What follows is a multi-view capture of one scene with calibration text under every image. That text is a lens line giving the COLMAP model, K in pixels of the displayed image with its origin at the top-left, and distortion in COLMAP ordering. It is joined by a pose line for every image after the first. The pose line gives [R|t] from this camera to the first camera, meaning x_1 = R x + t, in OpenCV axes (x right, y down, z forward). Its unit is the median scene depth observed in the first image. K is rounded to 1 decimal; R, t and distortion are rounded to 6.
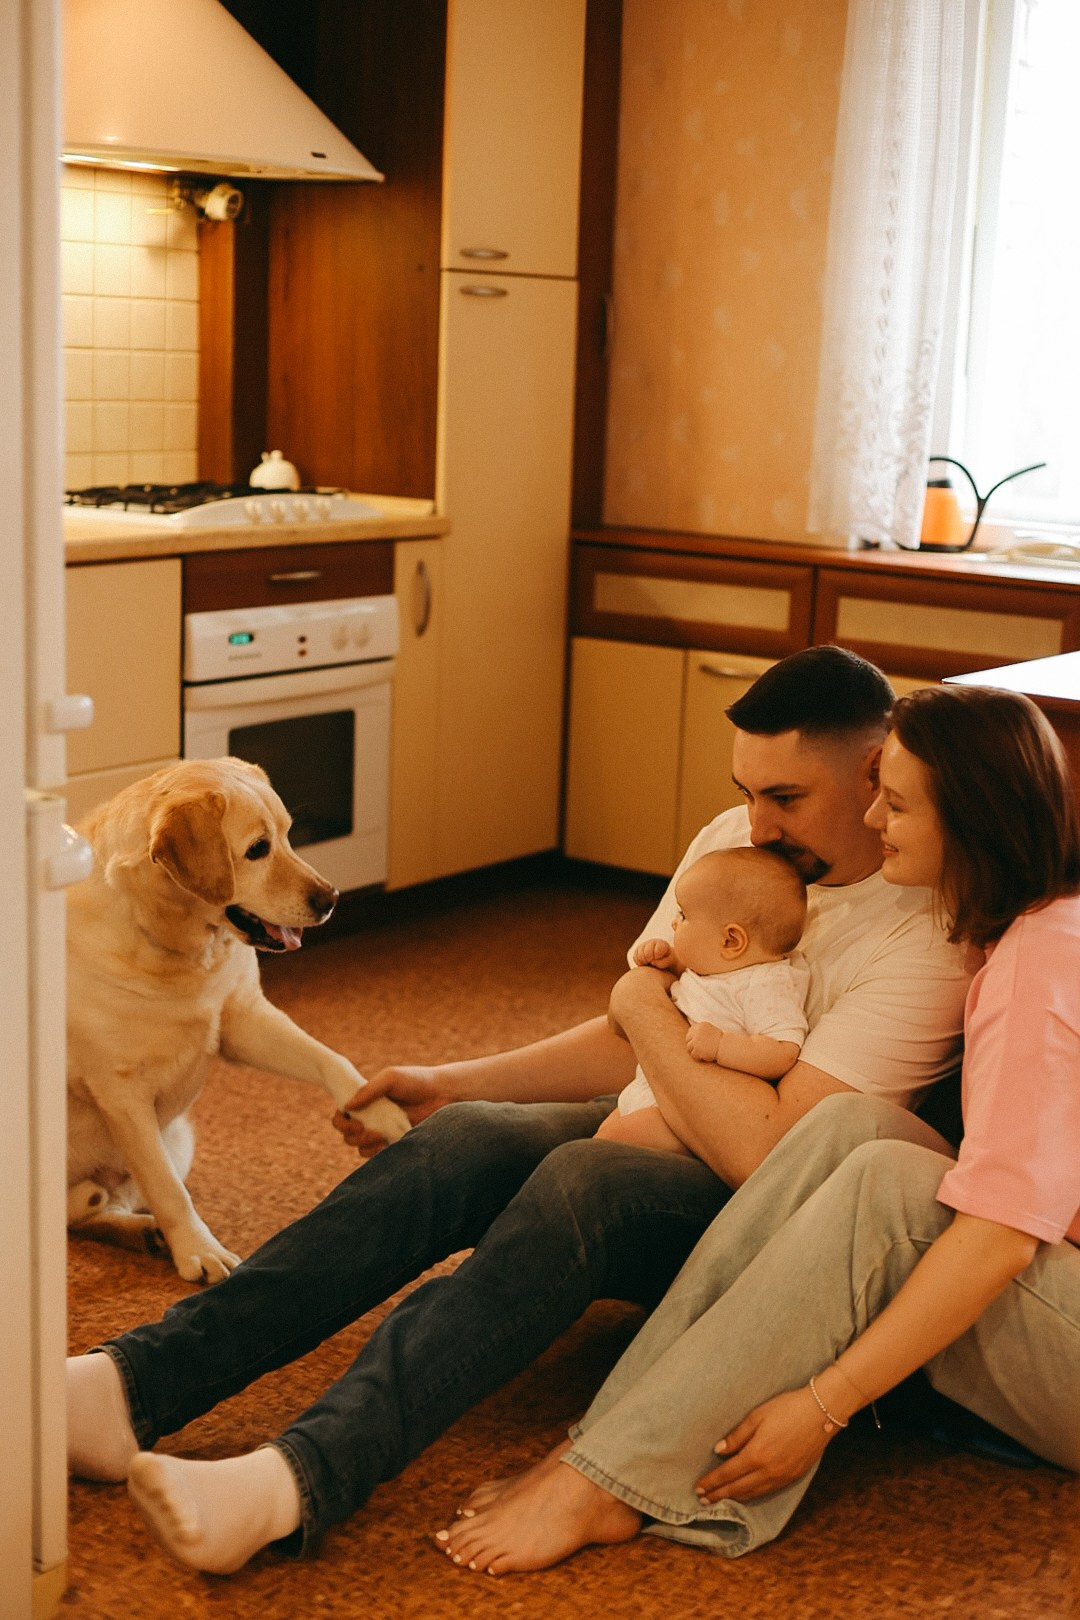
lens RADIAL K [[2382.7, 0, 546.8], [0, 2382.7, 816.1], [0, 0, 1]] dist [0.000864, -0.100128]
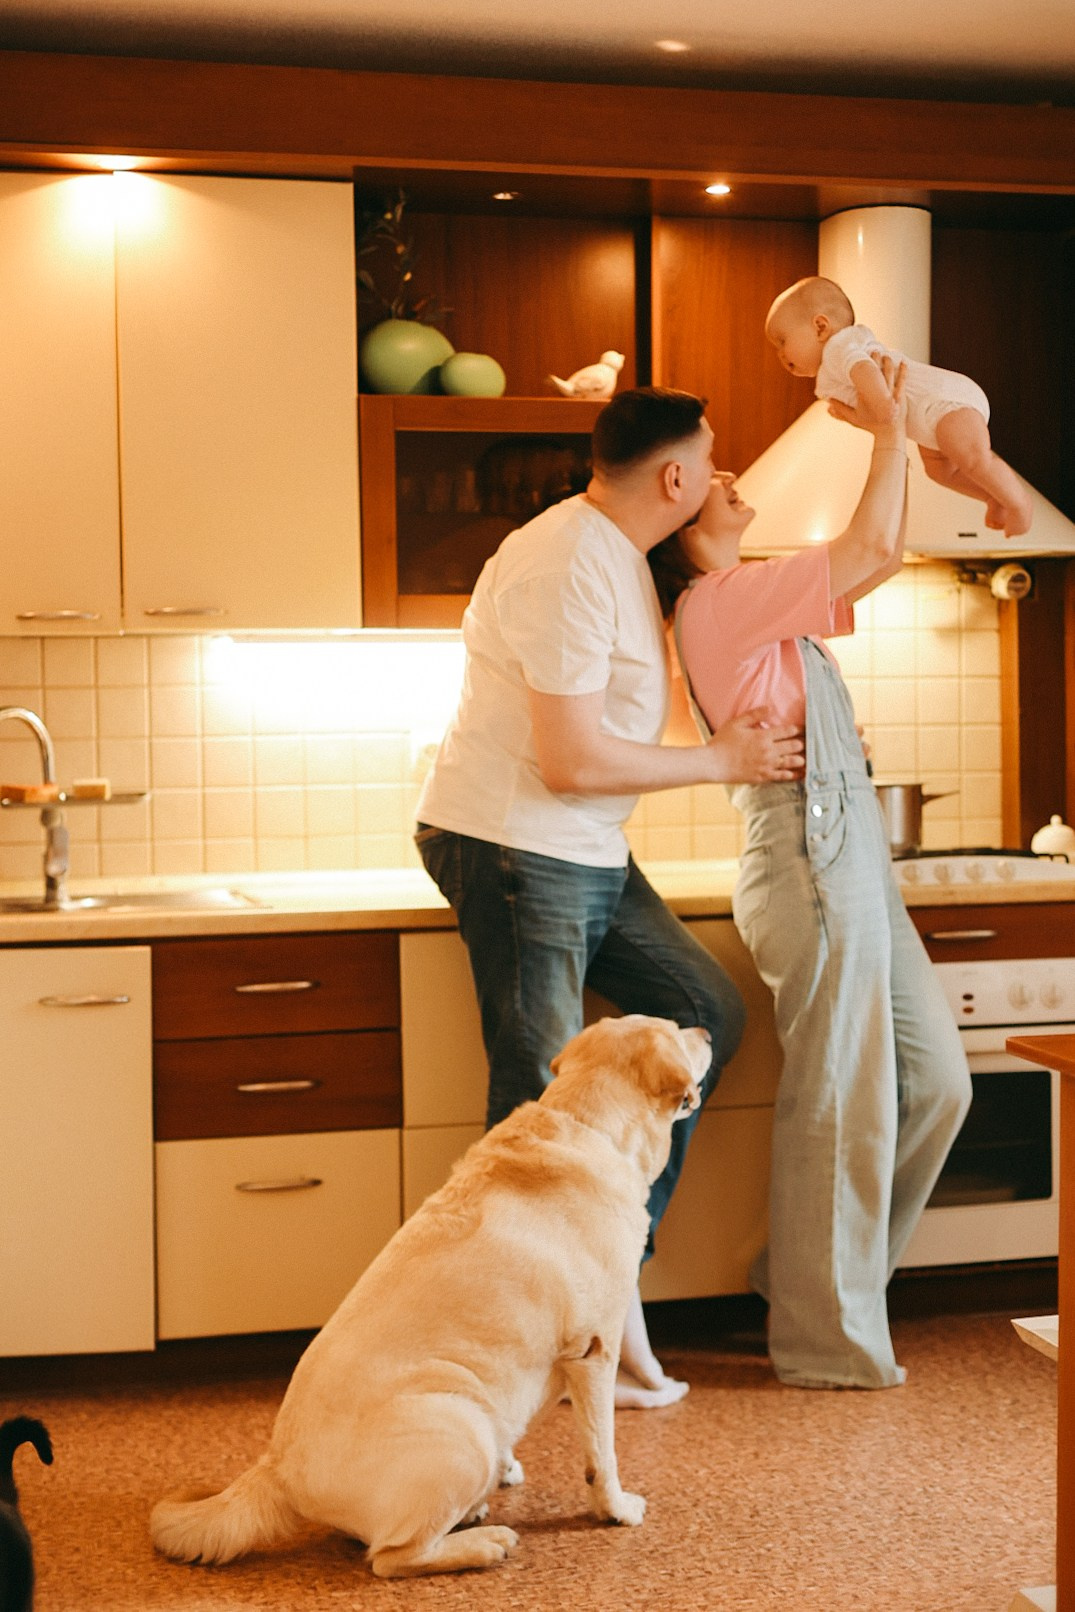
lens RADIAL K [[2370.9, 0, 544.3], [0, 2370.9, 812.1], [0, 0, 1]] dist [0.000864, -0.100128]
pose [[0.740792, -0.022187, -0.671368, 0.416228], [-0.087621, 0.987724, -0.129323, -0.005054], [0.665995, 0.154627, 0.729754, 0.119292]]
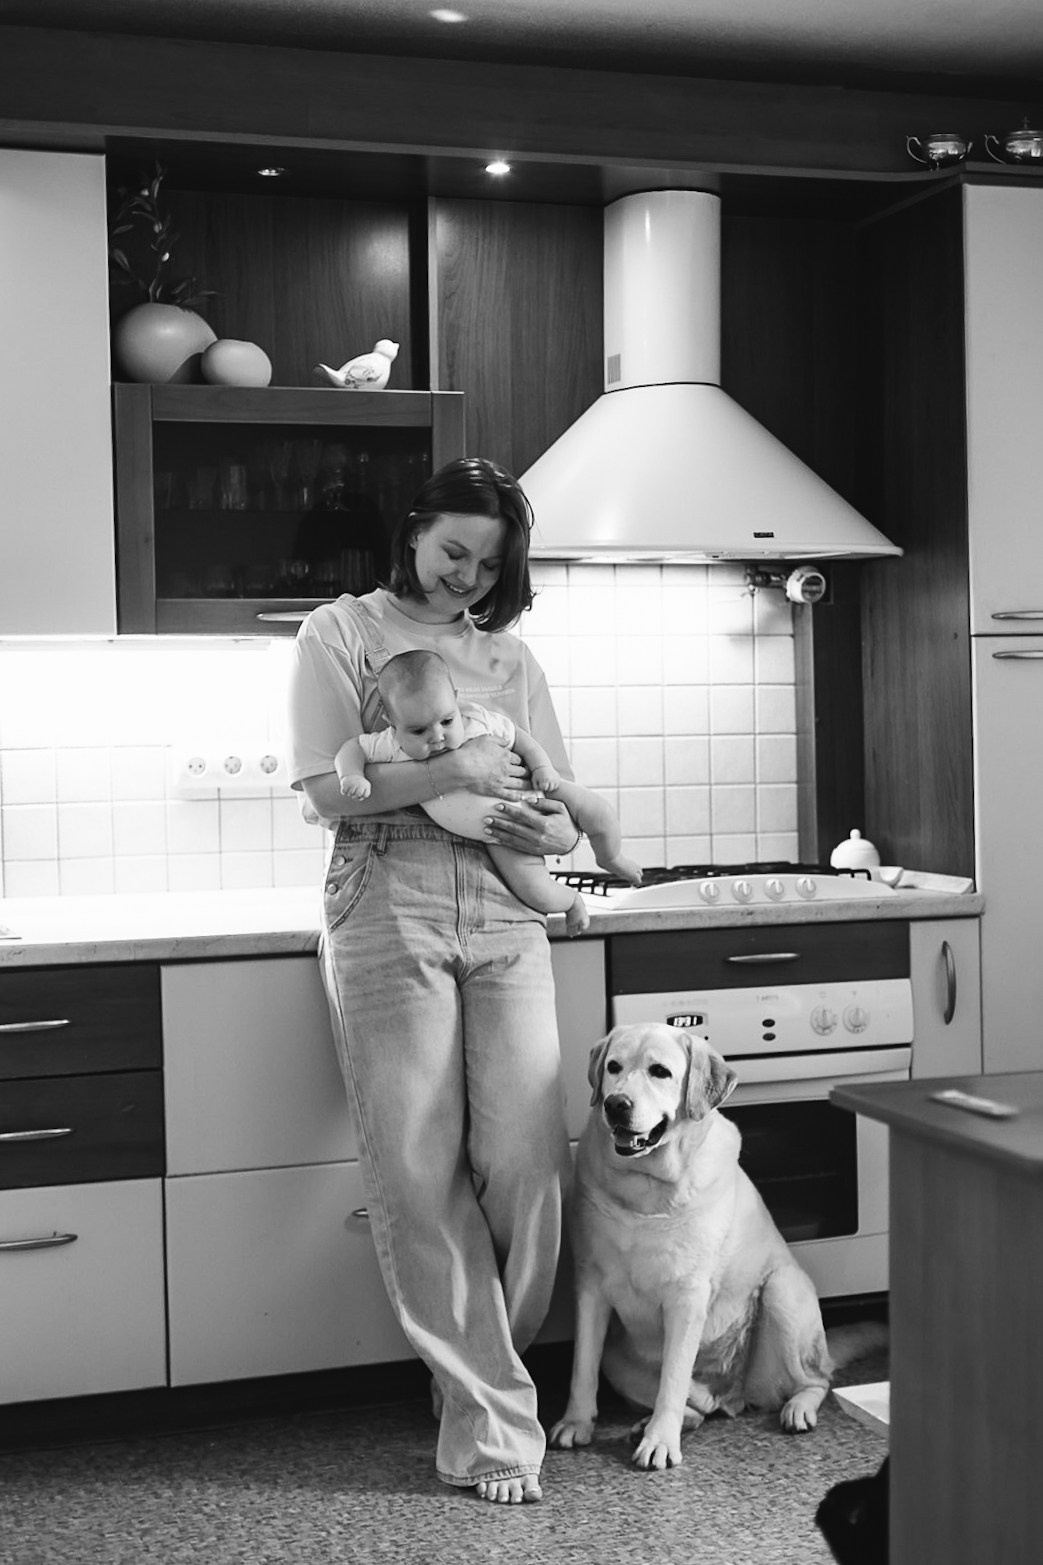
lens RADIAL K [[2301.8, 0, 528.1], [0, 2301.8, 788.4], [0, 0, 1]] dist [0.000864, -0.100128]
pose [[0.797063, -0.034722, -0.602898, 0.359015], [-0.067407, 0.986992, -0.145958, -0.023849], [0.600123, 0.156978, 0.784354, 0.184079]]
